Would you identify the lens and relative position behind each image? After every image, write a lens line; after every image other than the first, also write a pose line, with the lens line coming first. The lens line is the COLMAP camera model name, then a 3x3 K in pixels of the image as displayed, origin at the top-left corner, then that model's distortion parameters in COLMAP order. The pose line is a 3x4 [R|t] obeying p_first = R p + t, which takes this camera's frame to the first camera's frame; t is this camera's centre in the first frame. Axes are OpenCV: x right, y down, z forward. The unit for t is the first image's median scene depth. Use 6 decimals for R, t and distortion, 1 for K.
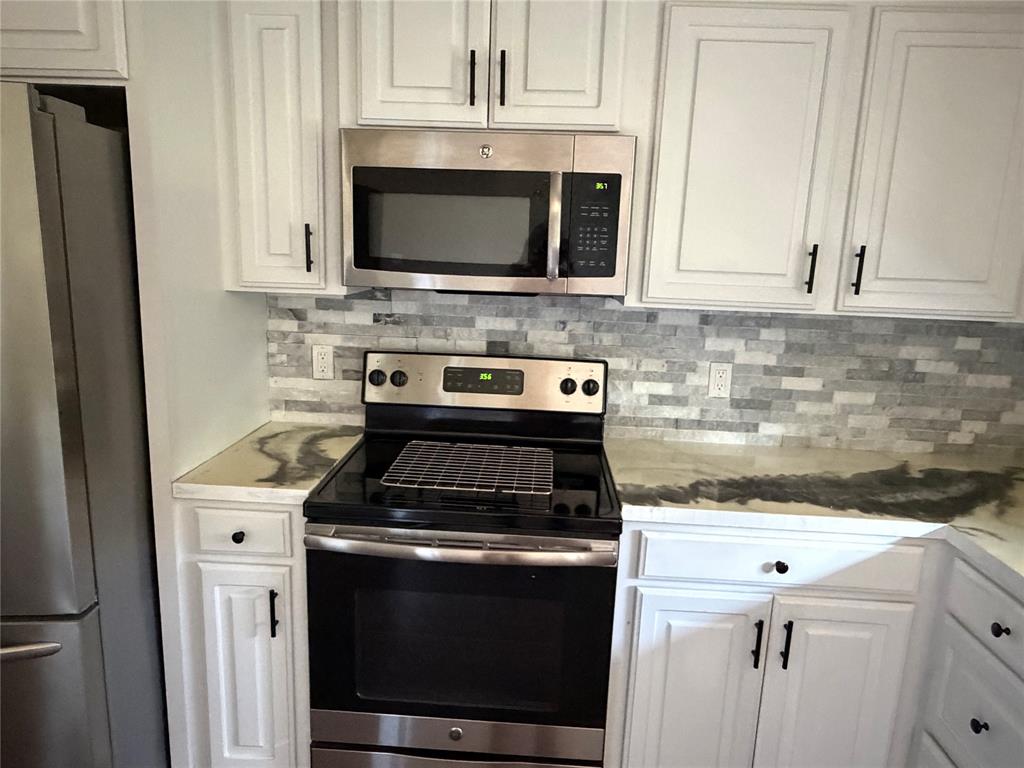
lens RADIAL K [[693.8, 0, 504.3], [0, 693.8, 388.3], [0, 0, 1]] dist [-0.003781, 0.000447]
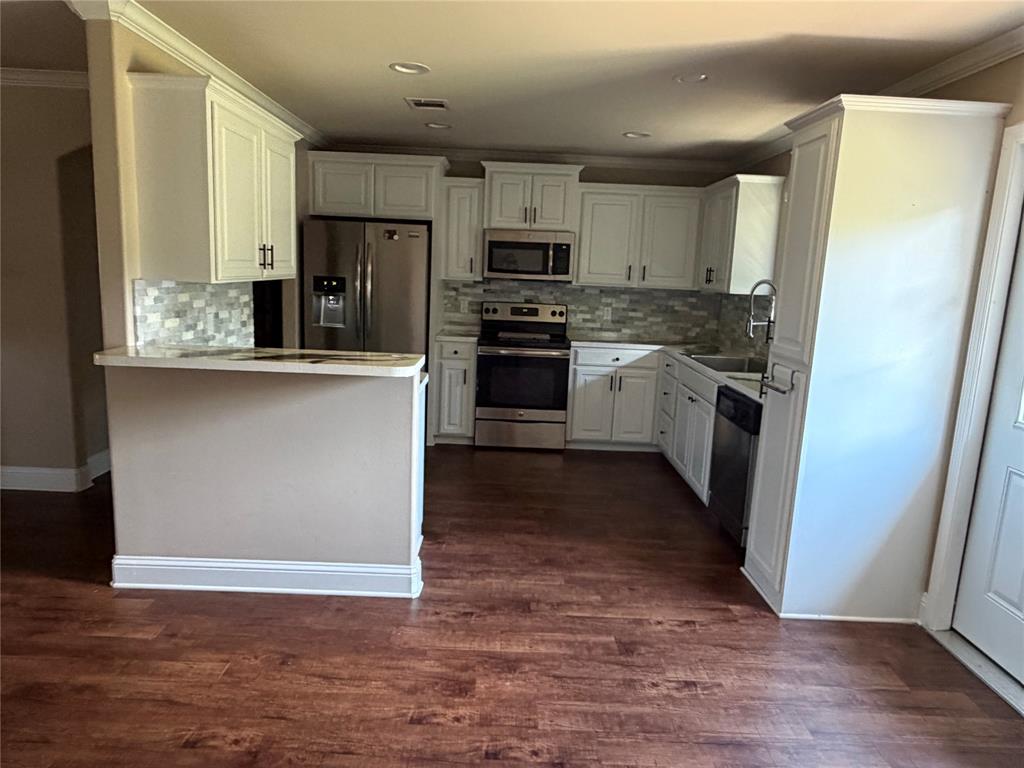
lens RADIAL K [[693.8, 0, 504.3], [0, 693.8, 388.3], [0, 0, 1]] dist [-0.003781, 0.000447]
pose [[0.999002, -0.001573, 0.044635, -0.236254], [0.002769, 0.999638, -0.026765, 0.373788], [-0.044577, 0.026862, 0.998645, -1.814143]]
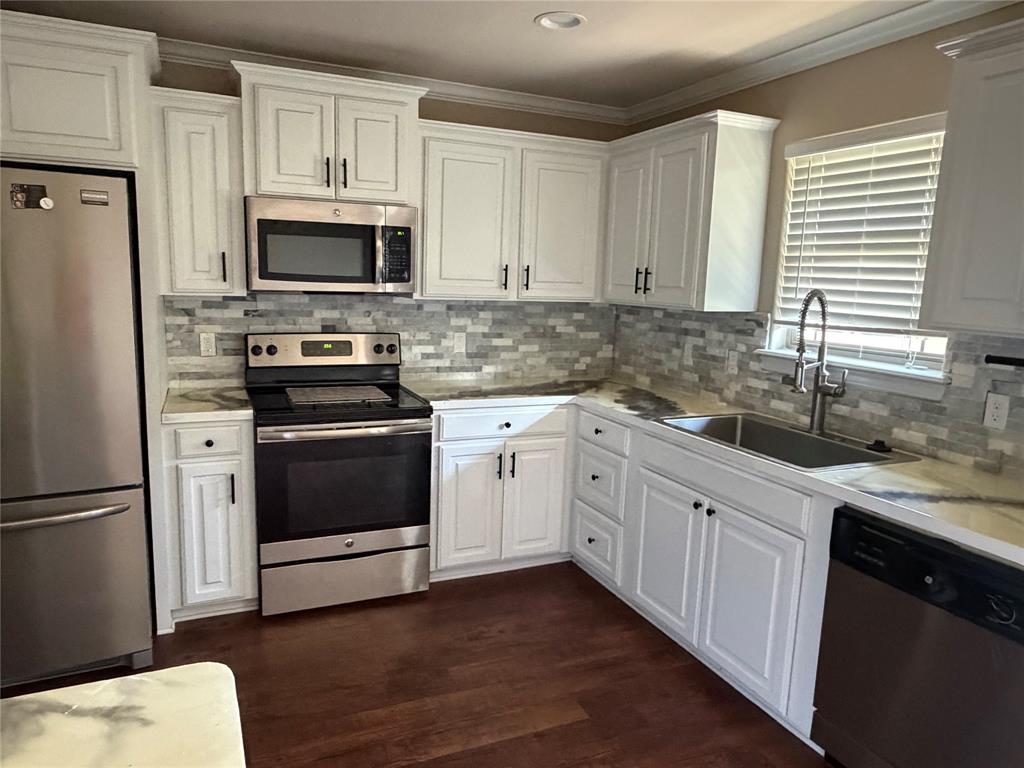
lens RADIAL K [[693.8, 0, 504.3], [0, 693.8, 388.3], [0, 0, 1]] dist [-0.003781, 0.000447]
pose [[0.892862, -0.078872, 0.443369, -0.374965], [0.089544, 0.995978, -0.003148, 0.120400], [-0.441338, 0.042512, 0.896334, -0.610909]]
